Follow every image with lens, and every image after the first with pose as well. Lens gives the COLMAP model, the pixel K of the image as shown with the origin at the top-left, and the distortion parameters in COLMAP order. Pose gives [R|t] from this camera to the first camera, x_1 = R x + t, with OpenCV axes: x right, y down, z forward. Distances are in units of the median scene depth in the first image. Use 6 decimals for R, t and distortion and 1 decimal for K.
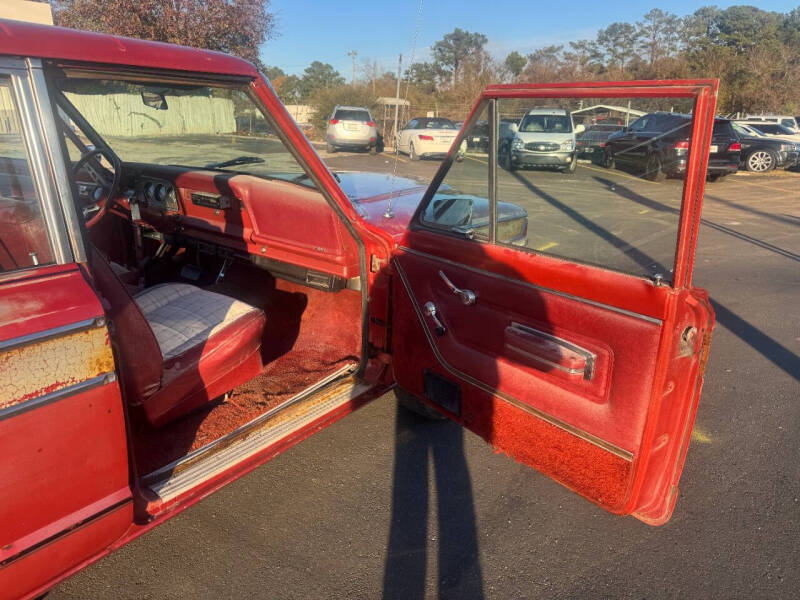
lens RADIAL K [[567.0, 0, 404.6], [0, 567.0, 301.6], [0, 0, 1]] dist [0.034765, -0.047227]
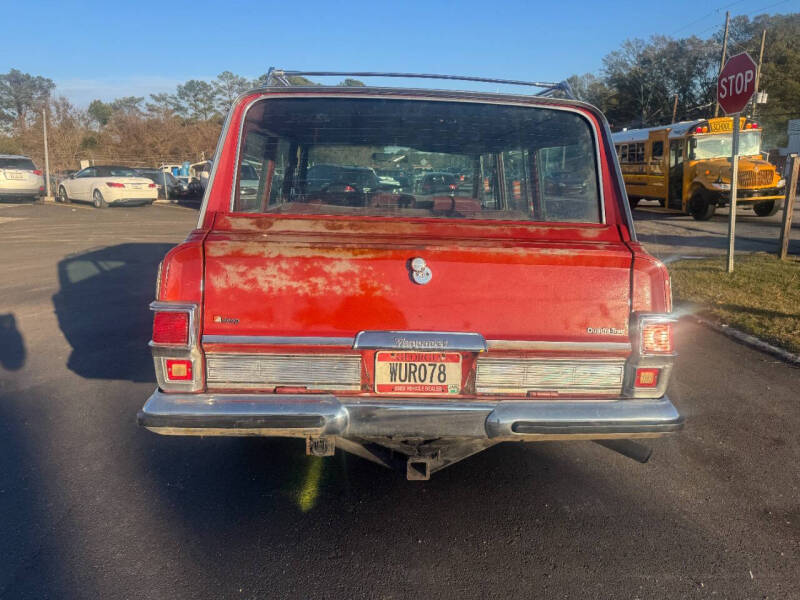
lens RADIAL K [[567.0, 0, 393.0], [0, 567.0, 293.7], [0, 0, 1]] dist [0.034765, -0.047227]
pose [[0.784936, -0.134607, 0.604779, -0.109986], [0.190582, 0.981244, -0.028956, 0.012718], [-0.589538, 0.137988, 0.795867, -0.038248]]
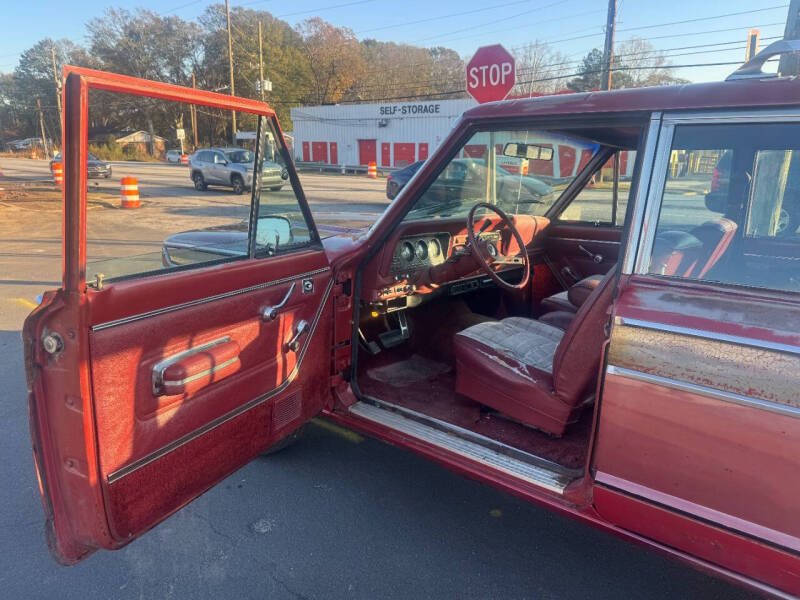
lens RADIAL K [[567.0, 0, 405.7], [0, 567.0, 296.4], [0, 0, 1]] dist [0.034765, -0.047227]
pose [[0.063962, -0.246355, 0.967067, -0.101168], [0.288739, 0.932172, 0.218369, -0.025350], [-0.955269, 0.265263, 0.130756, 0.073500]]
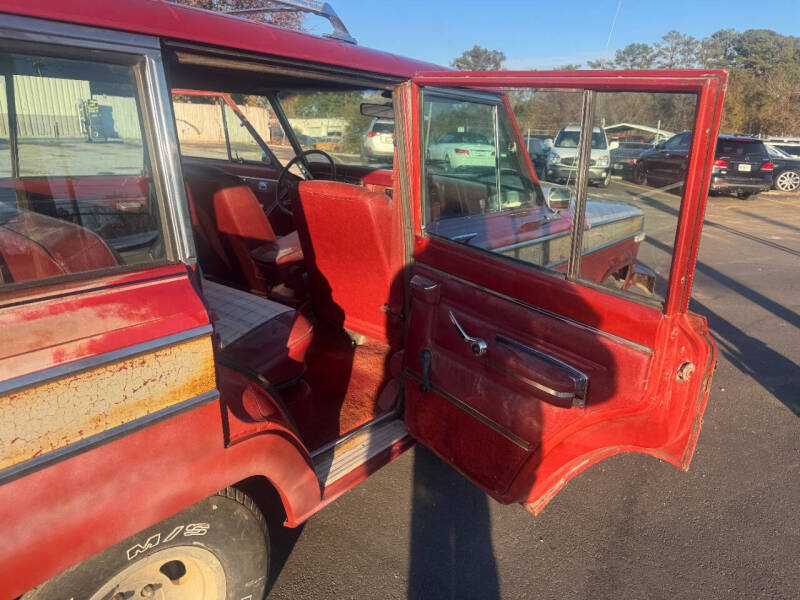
lens RADIAL K [[567.0, 0, 408.0], [0, 567.0, 299.0], [0, 0, 1]] dist [0.034765, -0.047227]
pose [[0.999608, 0.025456, -0.011650, -0.021952], [-0.025756, 0.999320, -0.026388, 0.005475], [0.010970, 0.026678, 0.999584, -0.014261]]
